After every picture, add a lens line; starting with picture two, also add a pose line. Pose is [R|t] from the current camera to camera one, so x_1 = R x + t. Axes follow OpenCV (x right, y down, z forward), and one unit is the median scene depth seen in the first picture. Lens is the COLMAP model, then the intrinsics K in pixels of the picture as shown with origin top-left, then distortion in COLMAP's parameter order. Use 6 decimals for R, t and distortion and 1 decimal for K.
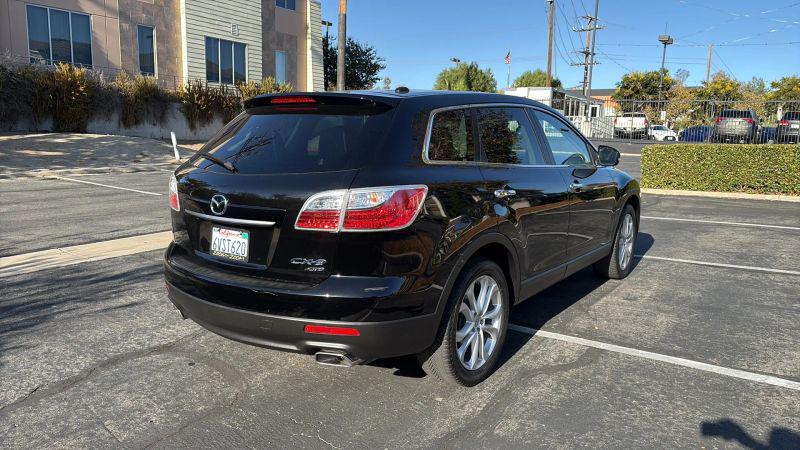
lens RADIAL K [[573.2, 0, 402.6], [0, 573.2, 226.8], [0, 0, 1]] dist [0.056874, -0.062507]
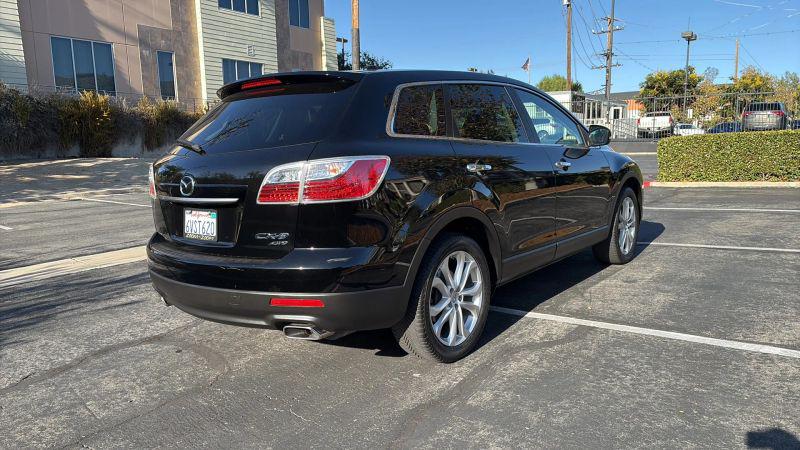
lens RADIAL K [[573.2, 0, 394.1], [0, 573.2, 236.8], [0, 0, 1]] dist [0.056874, -0.062507]
pose [[0.997389, -0.039484, -0.060465, 0.070241], [0.038936, 0.999189, -0.010224, 0.051826], [0.060819, 0.007843, 0.998118, 0.005036]]
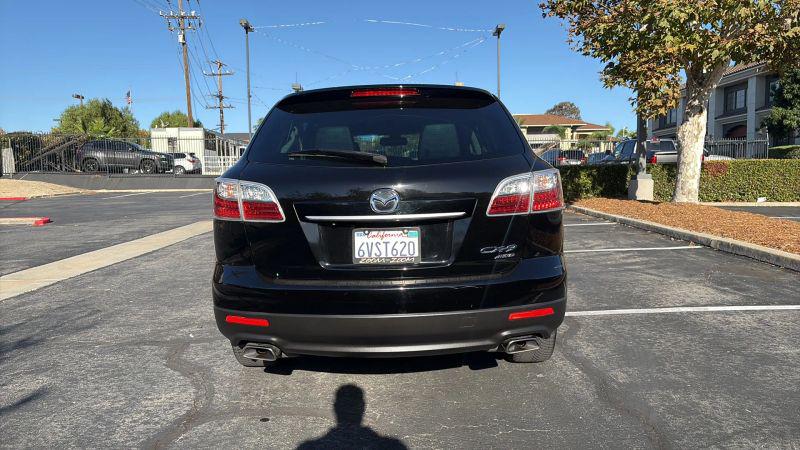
lens RADIAL K [[573.2, 0, 400.5], [0, 573.2, 224.8], [0, 0, 1]] dist [0.056874, -0.062507]
pose [[0.810394, -0.084087, 0.579820, -0.552485], [0.128934, 0.990982, -0.036492, 0.021702], [-0.571522, 0.104331, 0.813927, 0.187966]]
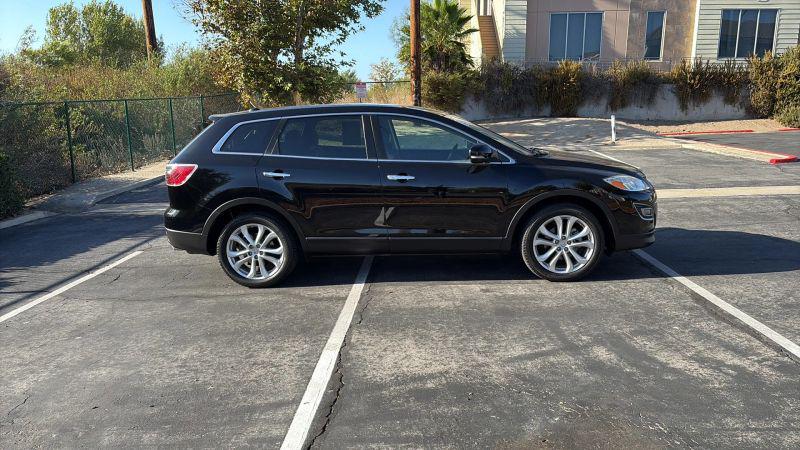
lens RADIAL K [[573.2, 0, 407.7], [0, 573.2, 226.1], [0, 0, 1]] dist [0.056874, -0.062507]
pose [[0.548941, 0.140143, -0.824029, 1.346270], [-0.108430, 0.989454, 0.096044, -0.087278], [0.828798, 0.036627, 0.558348, 0.341953]]
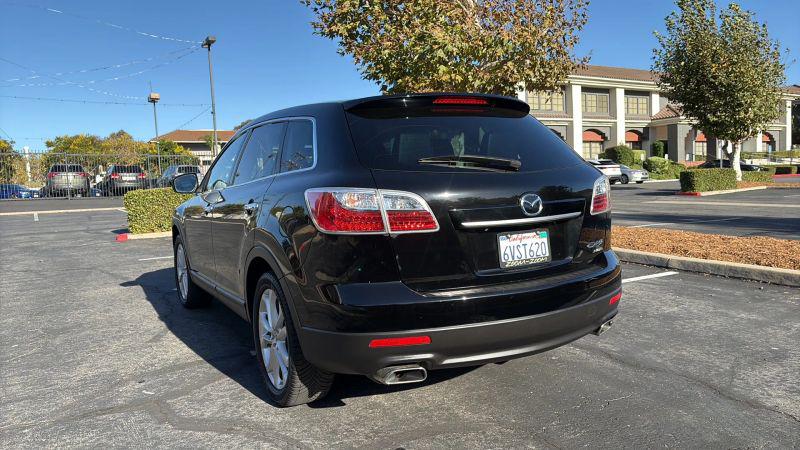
lens RADIAL K [[573.2, 0, 401.7], [0, 573.2, 229.6], [0, 0, 1]] dist [0.056874, -0.062507]
pose [[0.403872, -0.109786, 0.908204, -0.841925], [0.197697, 0.979788, 0.030525, -0.046561], [-0.893199, 0.167221, 0.417413, 0.551450]]
